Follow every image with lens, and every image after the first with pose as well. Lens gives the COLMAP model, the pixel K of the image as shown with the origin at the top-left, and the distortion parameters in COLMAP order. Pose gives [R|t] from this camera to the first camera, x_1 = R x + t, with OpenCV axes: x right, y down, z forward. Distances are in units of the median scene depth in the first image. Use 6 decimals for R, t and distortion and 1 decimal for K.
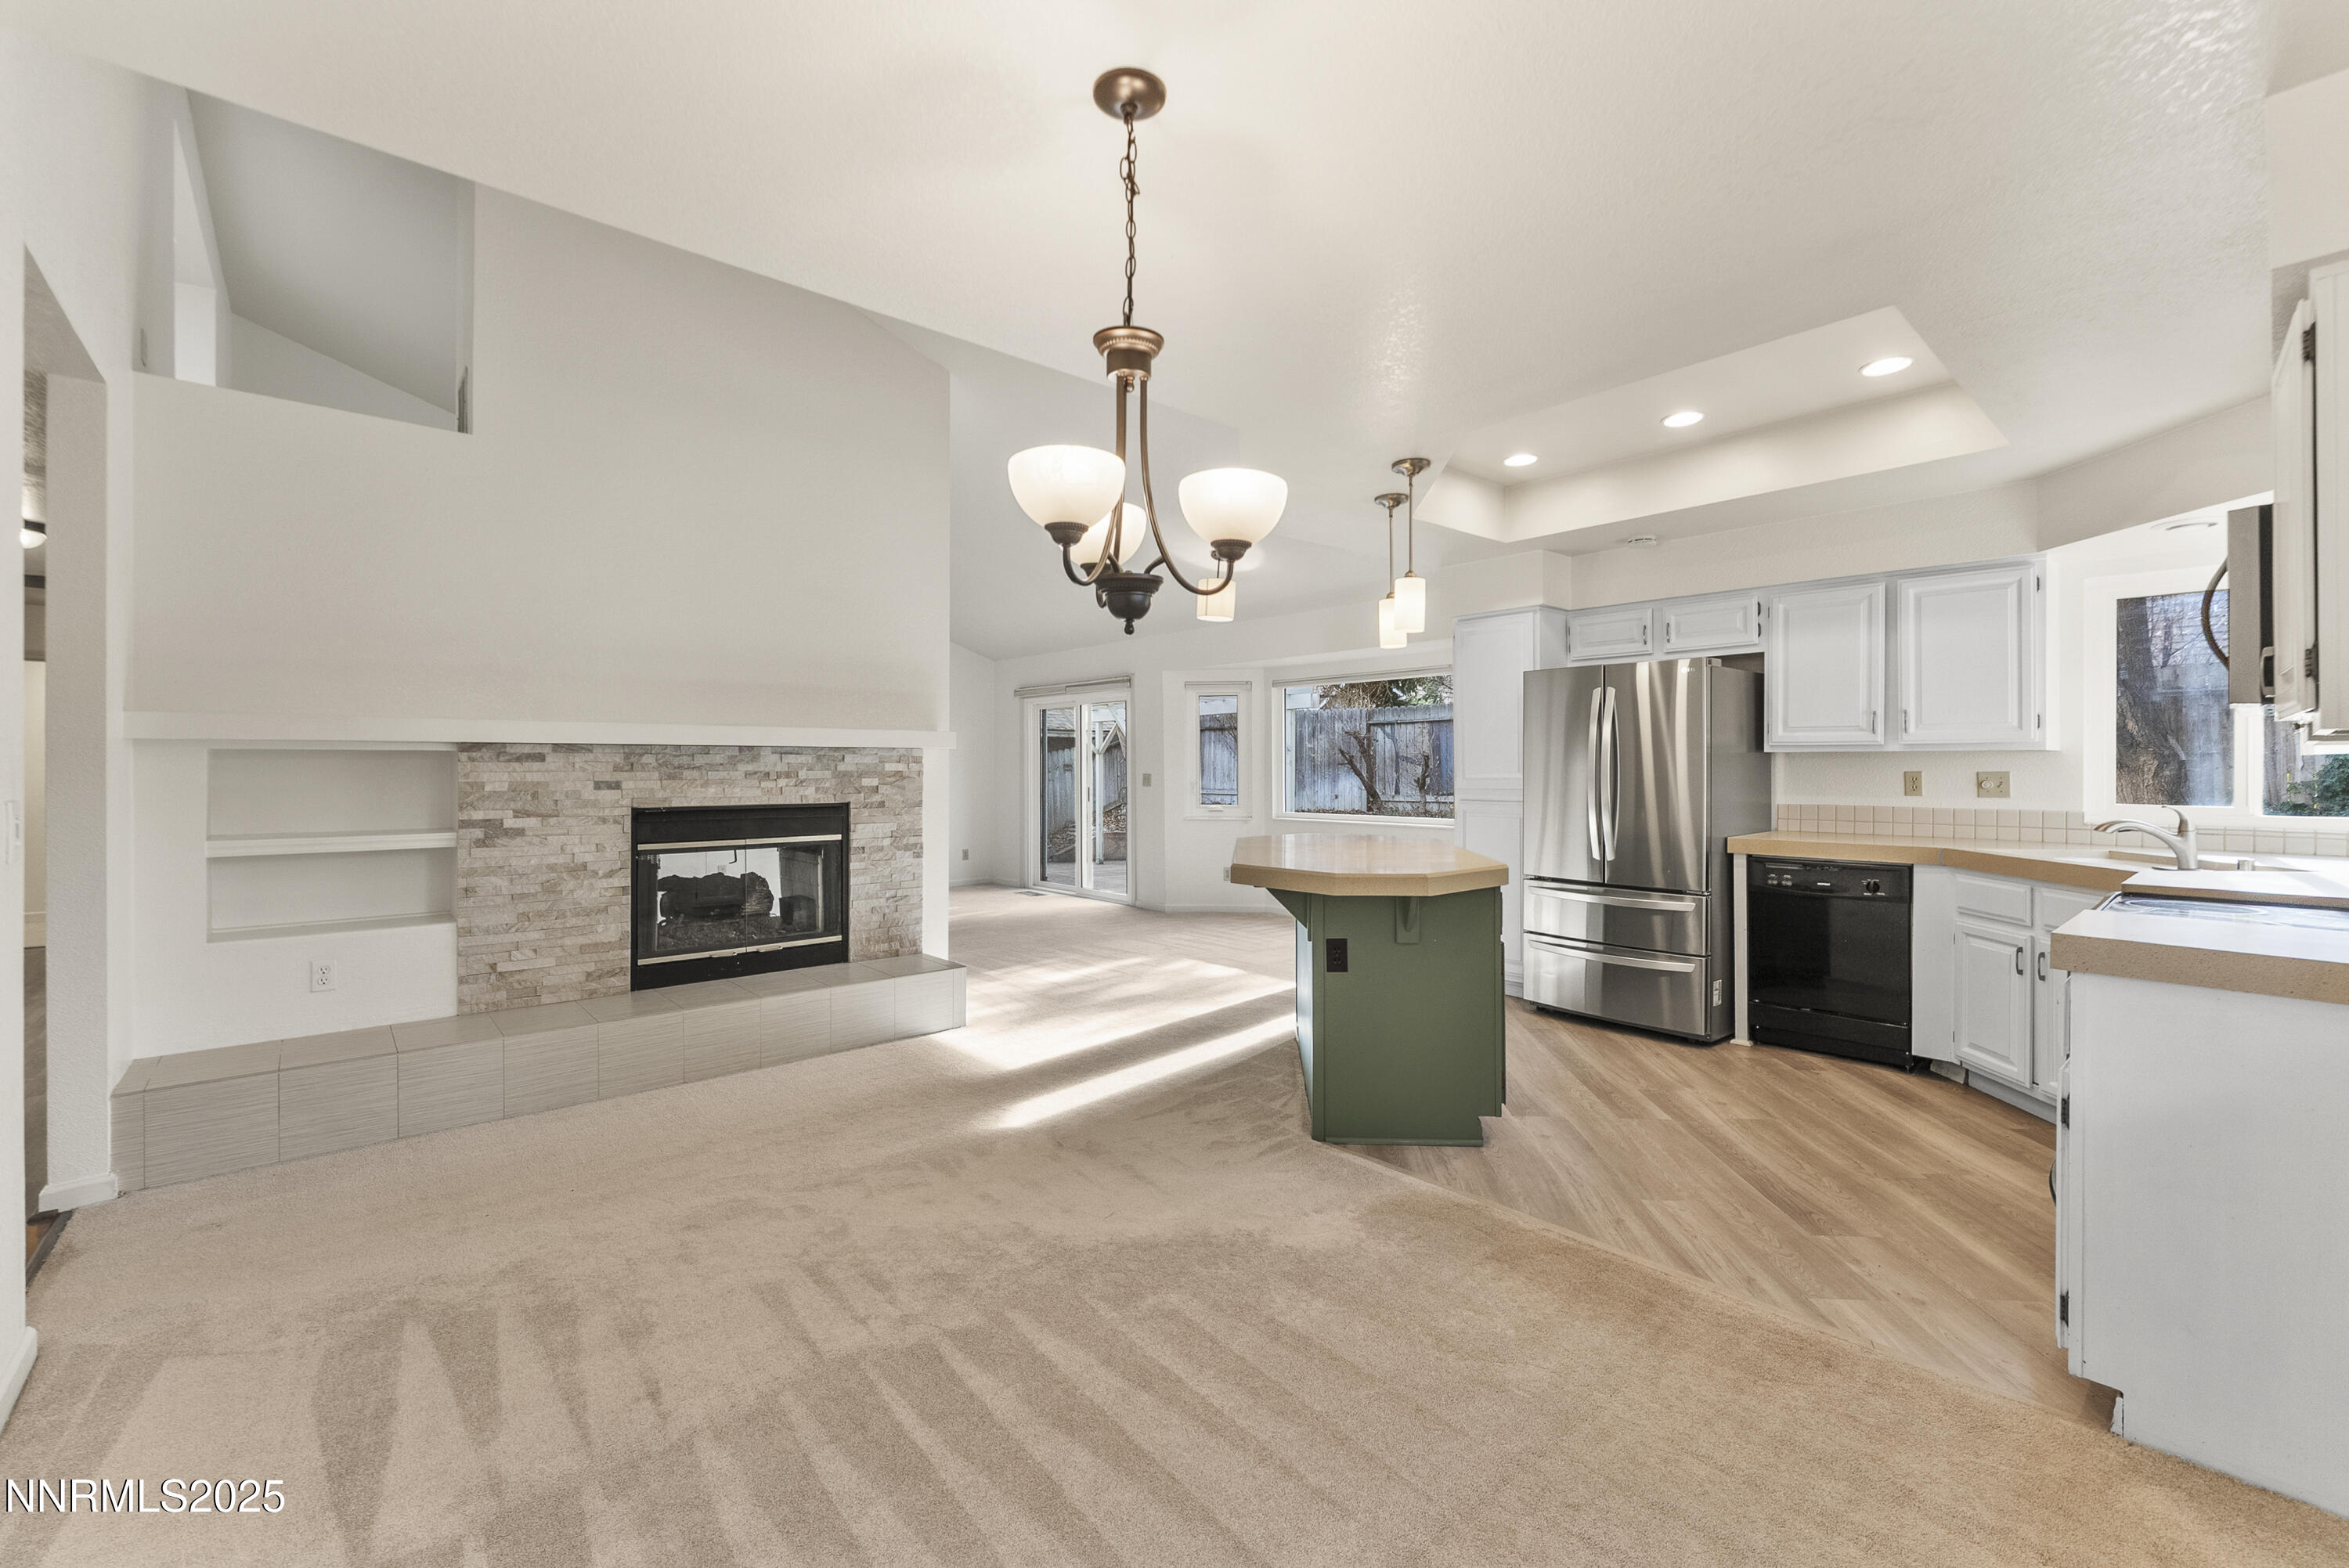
lens RADIAL K [[957.4, 0, 1202.1], [0, 957.4, 766.3], [0, 0, 1]] dist [-0.001178, -0.000405]
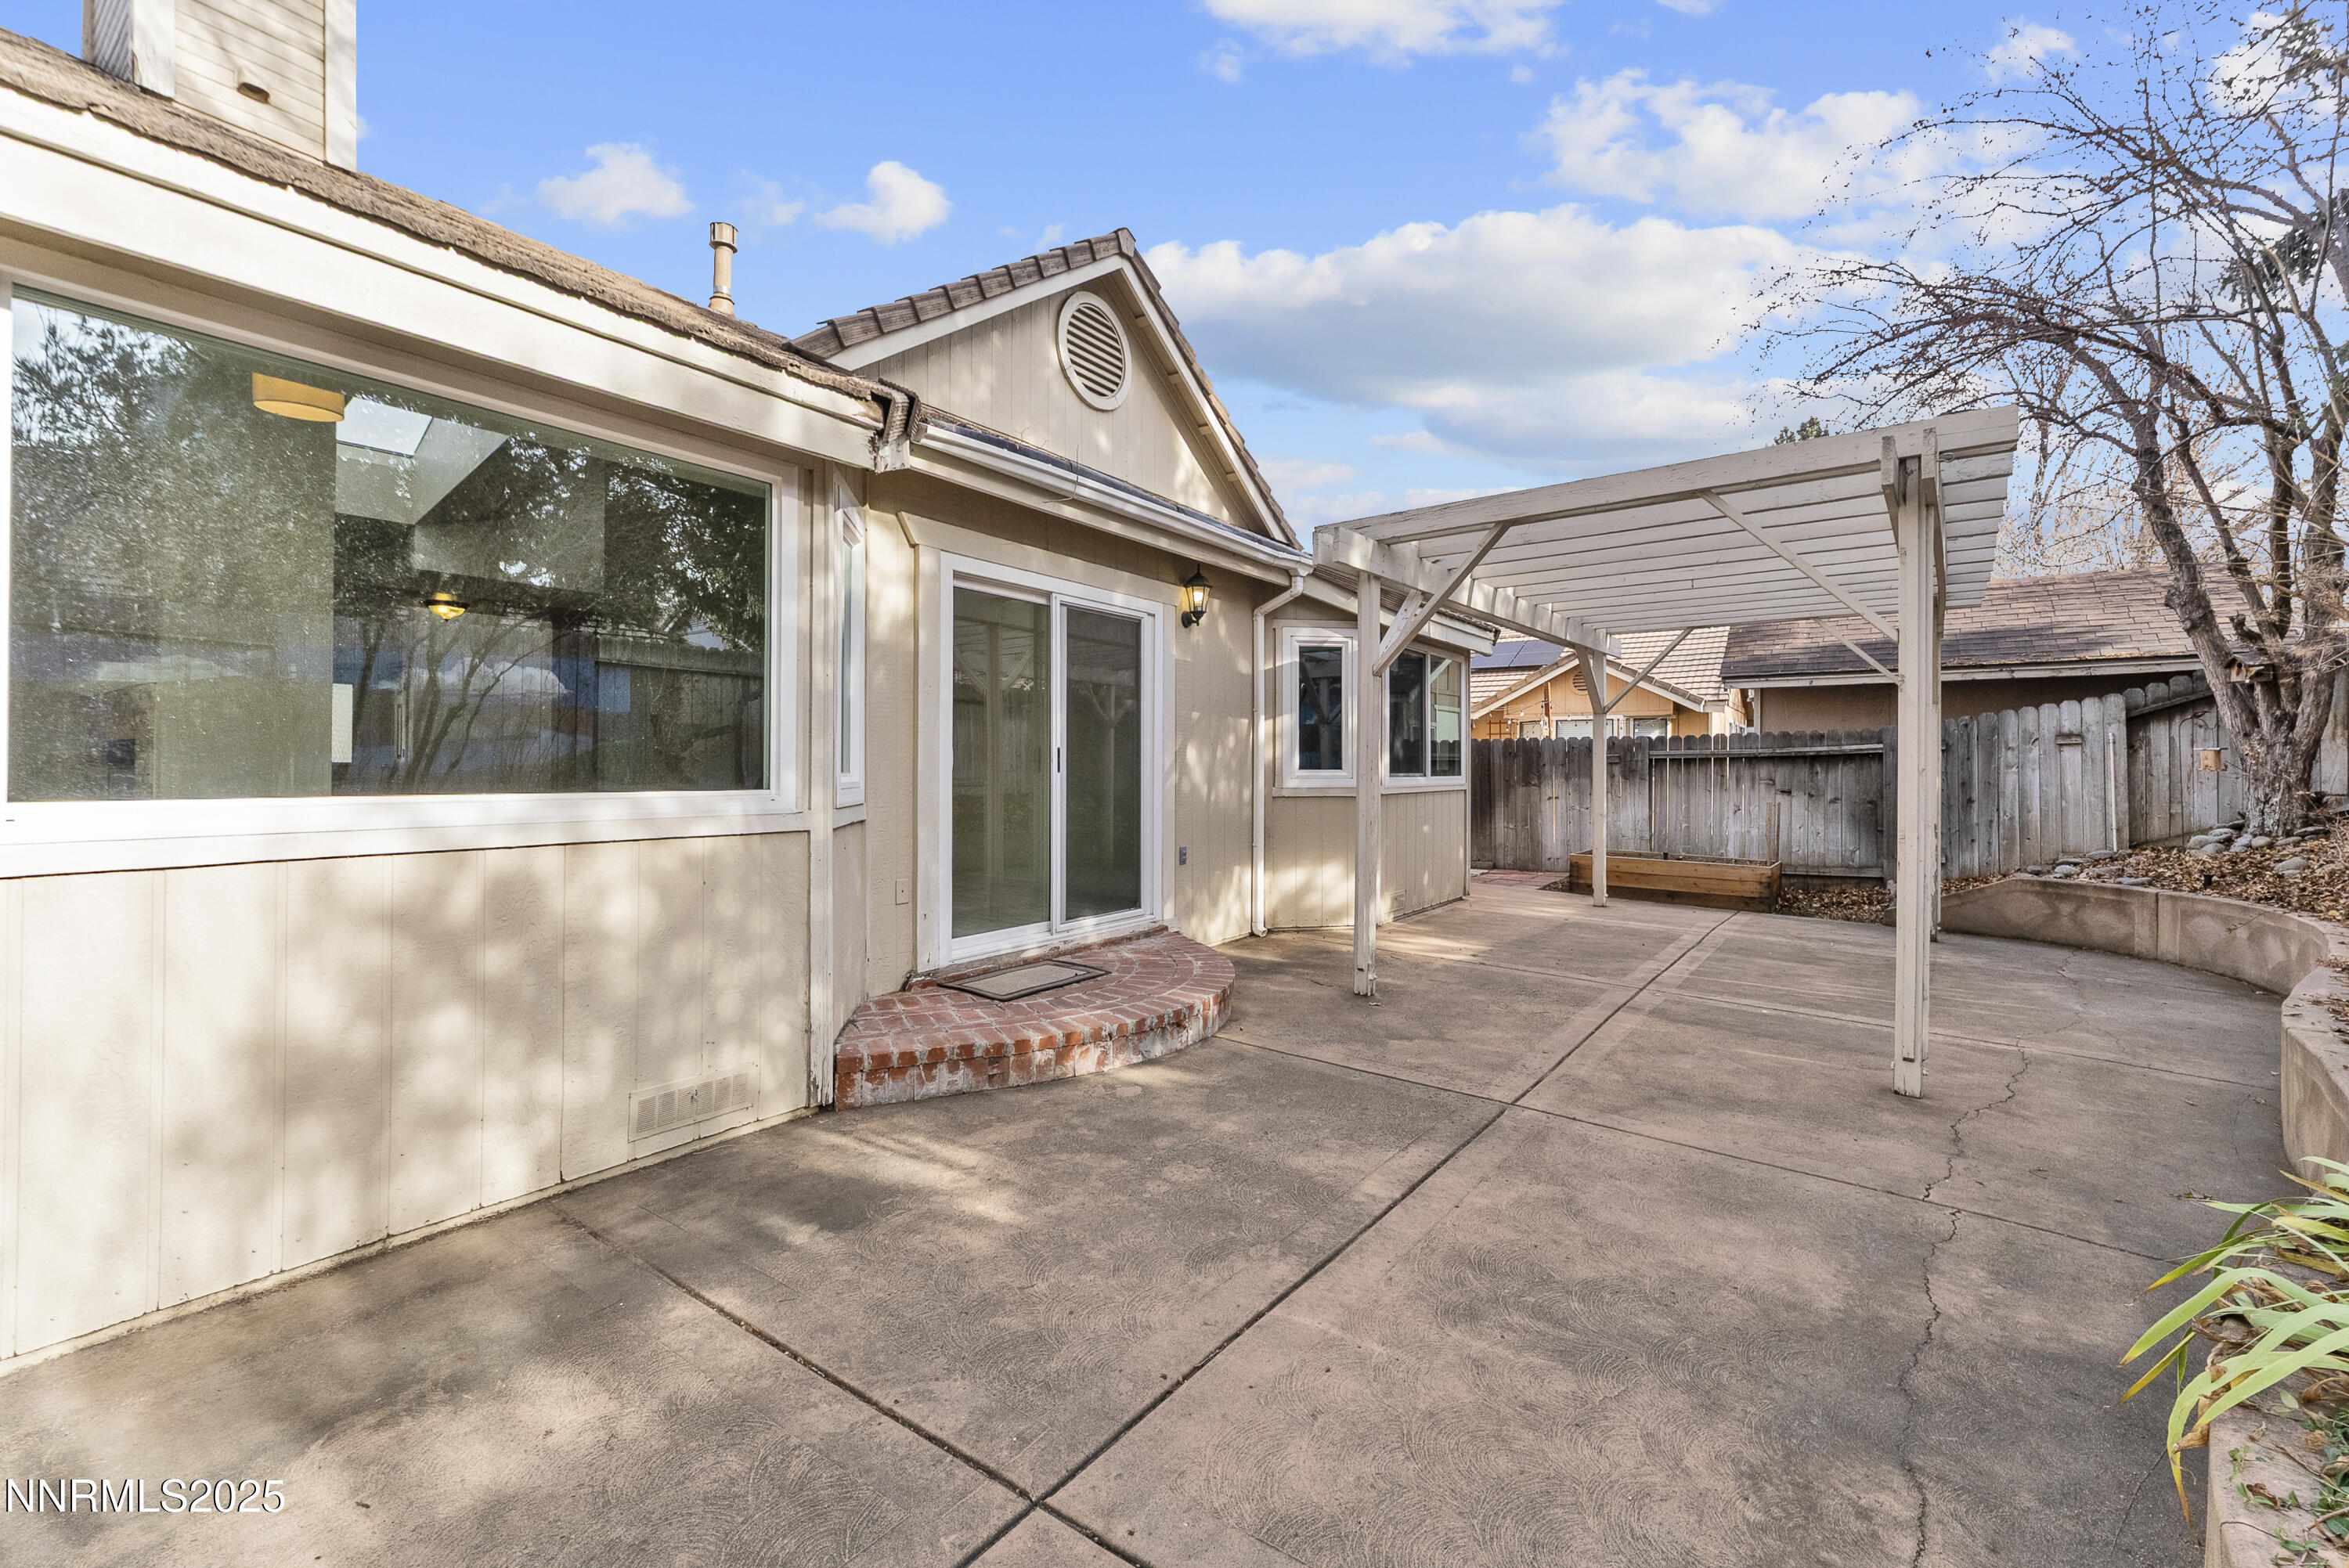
lens RADIAL K [[957.4, 0, 1187.4], [0, 957.4, 765.4], [0, 0, 1]] dist [-0.001178, -0.000405]
pose [[0.203221, -0.003833, -0.979125, 1.012563], [0.002096, 0.999992, -0.003480, 0.063002], [0.979131, -0.001345, 0.203228, 2.034724]]
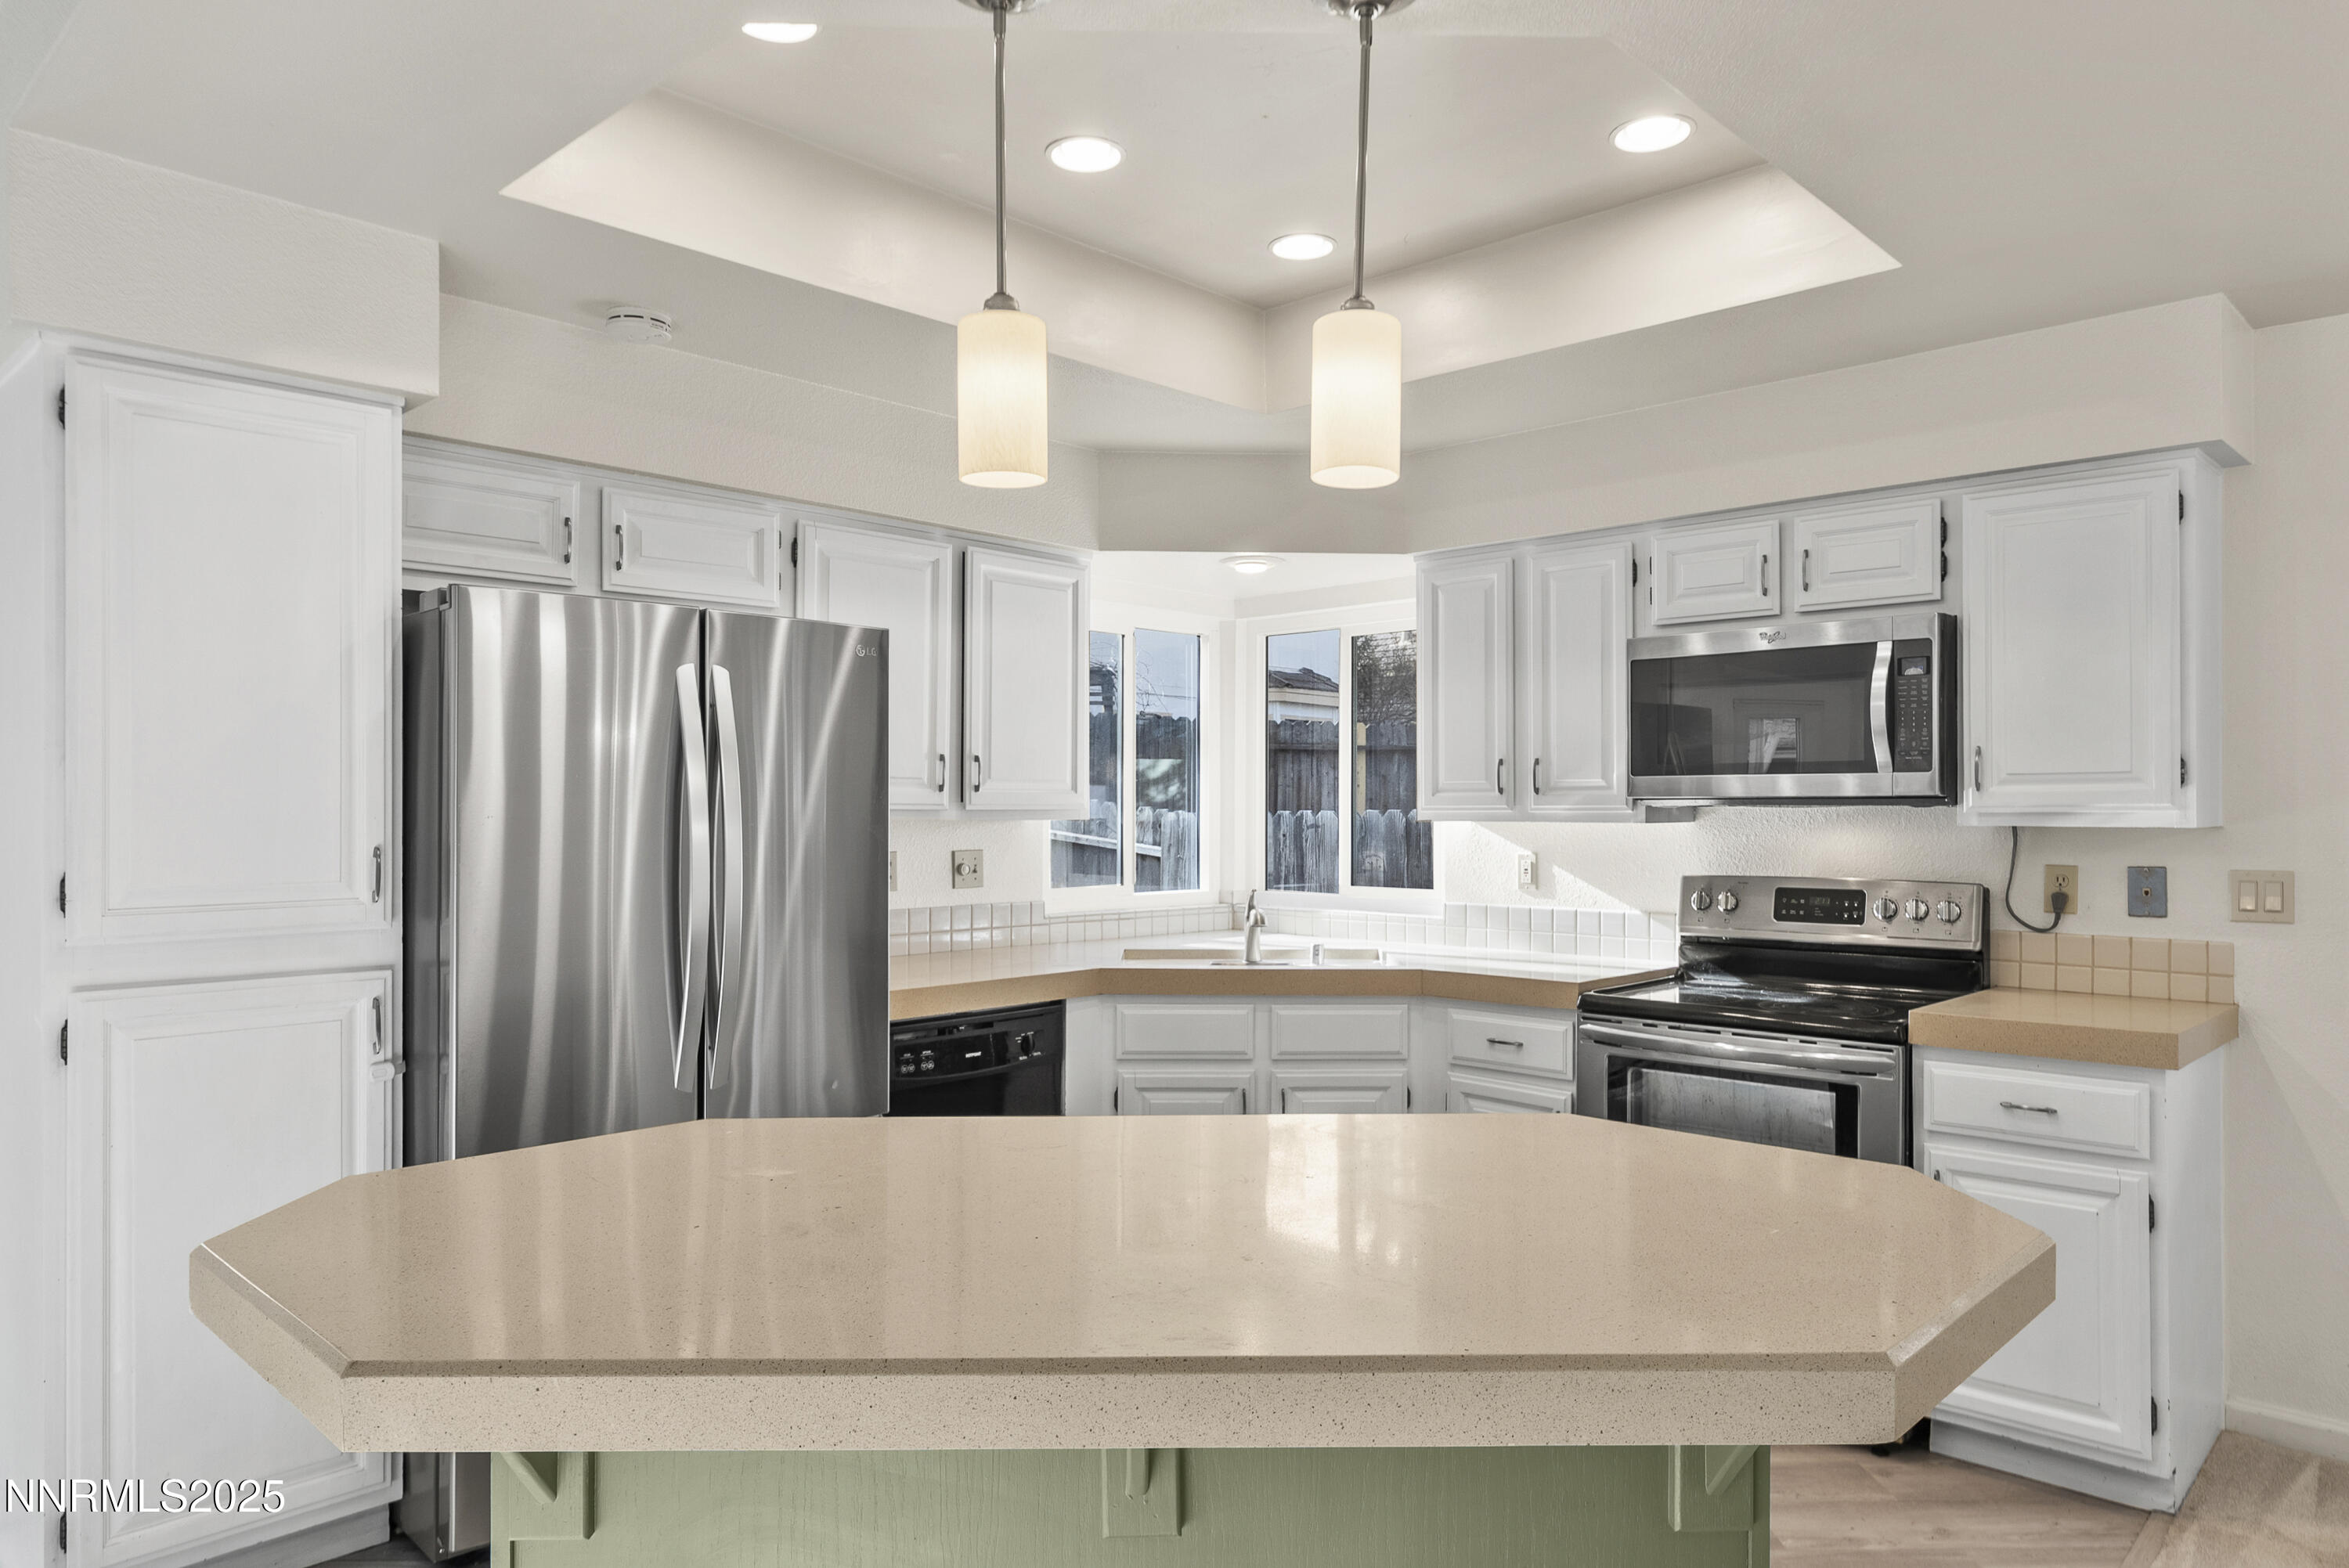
lens RADIAL K [[1500.1, 0, 1157.6], [0, 1500.1, 804.5], [0, 0, 1]] dist [0.003484, 0.000897]
pose [[-0.064572, 0.003172, 0.997908, -0.232955], [-0.000705, 0.999995, -0.003224, -0.021921], [-0.997913, -0.000911, -0.064569, 0.870026]]
